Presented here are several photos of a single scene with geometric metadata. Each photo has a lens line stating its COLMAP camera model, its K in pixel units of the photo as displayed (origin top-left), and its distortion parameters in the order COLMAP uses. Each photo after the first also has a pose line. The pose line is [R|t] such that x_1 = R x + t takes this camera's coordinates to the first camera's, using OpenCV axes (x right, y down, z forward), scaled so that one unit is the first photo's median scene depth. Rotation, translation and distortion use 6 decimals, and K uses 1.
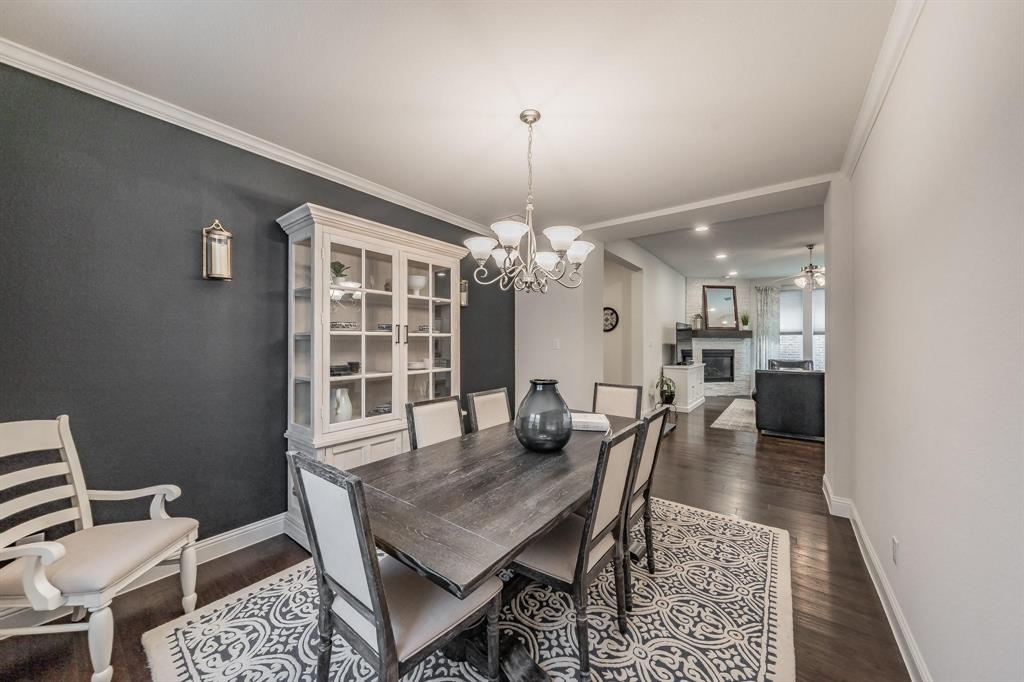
lens RADIAL K [[357.2, 0, 515.0], [0, 357.2, 338.1], [0, 0, 1]] dist [-0.002329, -0.000110]
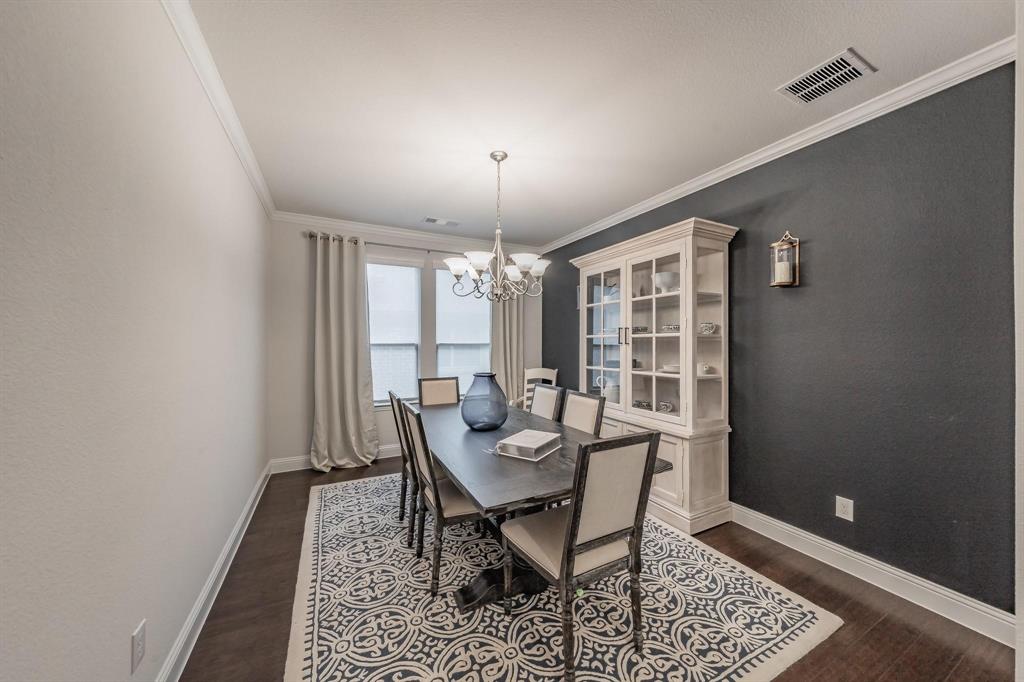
lens RADIAL K [[362.7, 0, 523.7], [0, 362.7, 341.1], [0, 0, 1]] dist [0.000122, -0.000077]
pose [[-0.423341, -0.001149, -0.905970, 1.116449], [0.007632, 0.999959, -0.004835, 0.011506], [0.905938, -0.008961, -0.423315, 1.589904]]
